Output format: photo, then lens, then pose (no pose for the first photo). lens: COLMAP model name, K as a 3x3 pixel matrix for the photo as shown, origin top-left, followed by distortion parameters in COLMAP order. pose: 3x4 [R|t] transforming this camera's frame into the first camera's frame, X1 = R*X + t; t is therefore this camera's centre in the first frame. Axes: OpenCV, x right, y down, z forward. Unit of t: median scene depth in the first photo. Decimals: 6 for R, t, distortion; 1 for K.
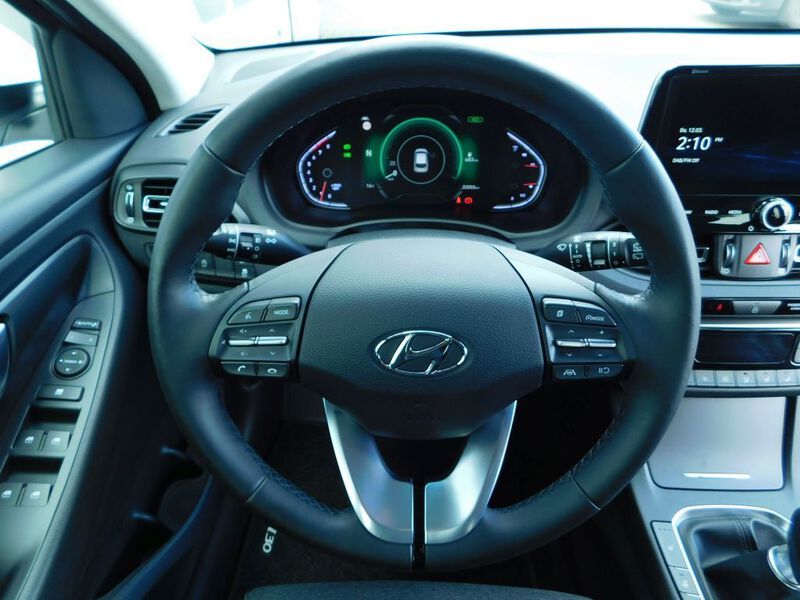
lens RADIAL K [[538.1, 0, 400.0], [0, 538.1, 300.0], [0, 0, 1]] dist [-0.045922, 0.059066]
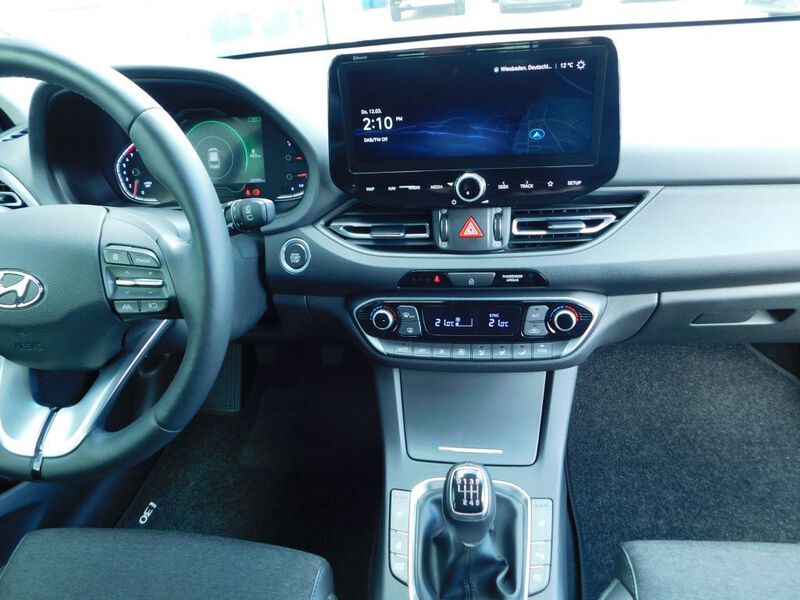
lens RADIAL K [[541.2, 0, 400.0], [0, 541.2, 300.0], [0, 0, 1]] dist [-0.010597, -0.002176]
pose [[0.988137, -0.001686, -0.153566, 0.686875], [-0.006889, 0.998447, -0.055287, 0.112795], [0.153421, 0.055689, 0.986590, -0.052895]]
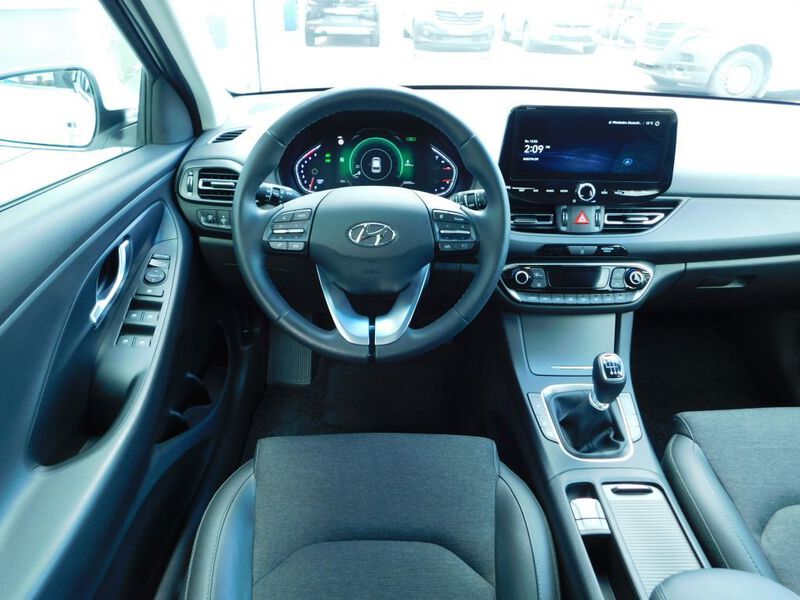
lens RADIAL K [[571.1, 0, 400.0], [0, 571.1, 300.0], [0, 0, 1]] dist [-0.006007, 0.000951]
pose [[0.998025, 0.000101, 0.062811, 0.005320], [0.007051, 0.993498, -0.113629, 0.354835], [-0.062414, 0.113848, 0.991536, -0.663923]]
